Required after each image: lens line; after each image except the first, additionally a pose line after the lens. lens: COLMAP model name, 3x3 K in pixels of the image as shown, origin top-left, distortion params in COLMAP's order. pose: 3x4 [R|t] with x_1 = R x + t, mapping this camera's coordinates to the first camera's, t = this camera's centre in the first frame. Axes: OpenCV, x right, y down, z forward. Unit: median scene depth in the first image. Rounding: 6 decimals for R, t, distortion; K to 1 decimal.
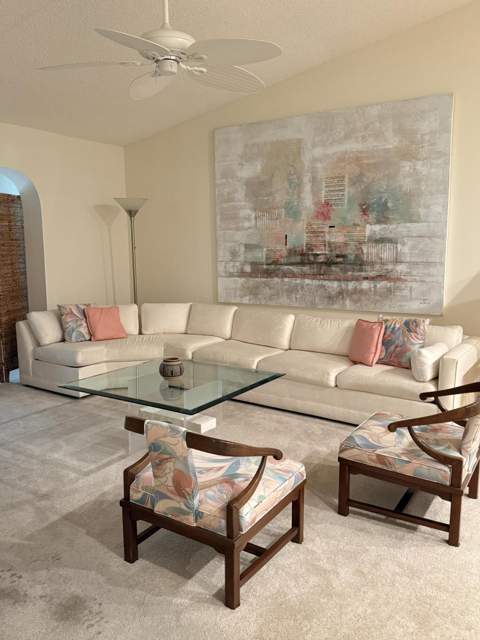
lens RADIAL K [[527.5, 0, 236.9], [0, 527.5, 321.3], [0, 0, 1]] dist [0.103877, -0.011463]
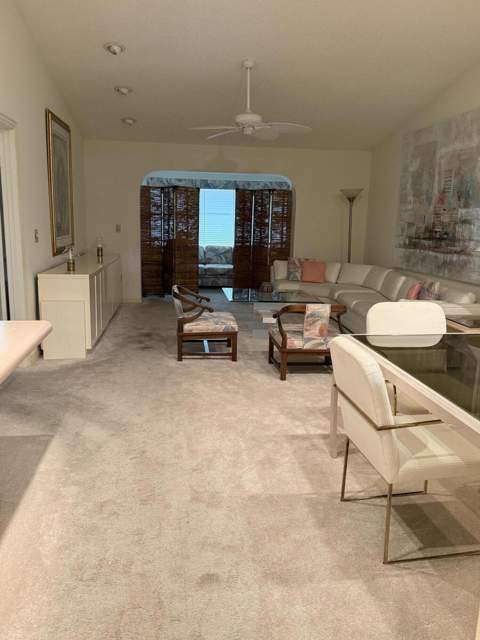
lens RADIAL K [[527.5, 0, 236.9], [0, 527.5, 321.3], [0, 0, 1]] dist [0.103877, -0.011463]
pose [[0.644558, 0.168776, -0.745694, 0.852664], [-0.140116, 0.984888, 0.101801, 0.021457], [0.751607, 0.038867, 0.658466, -0.199777]]
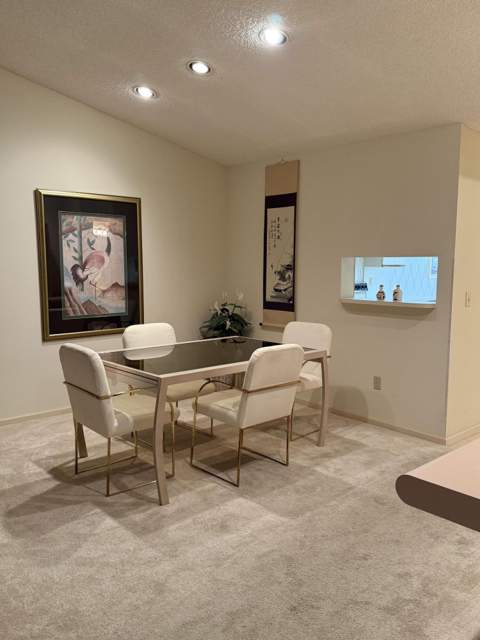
lens RADIAL K [[527.5, 0, 236.9], [0, 527.5, 321.3], [0, 0, 1]] dist [0.103877, -0.011463]
pose [[0.253693, -0.104130, 0.961664, -1.287265], [0.134183, 0.988365, 0.071623, -0.051355], [-0.957933, 0.110869, 0.264713, 0.377121]]
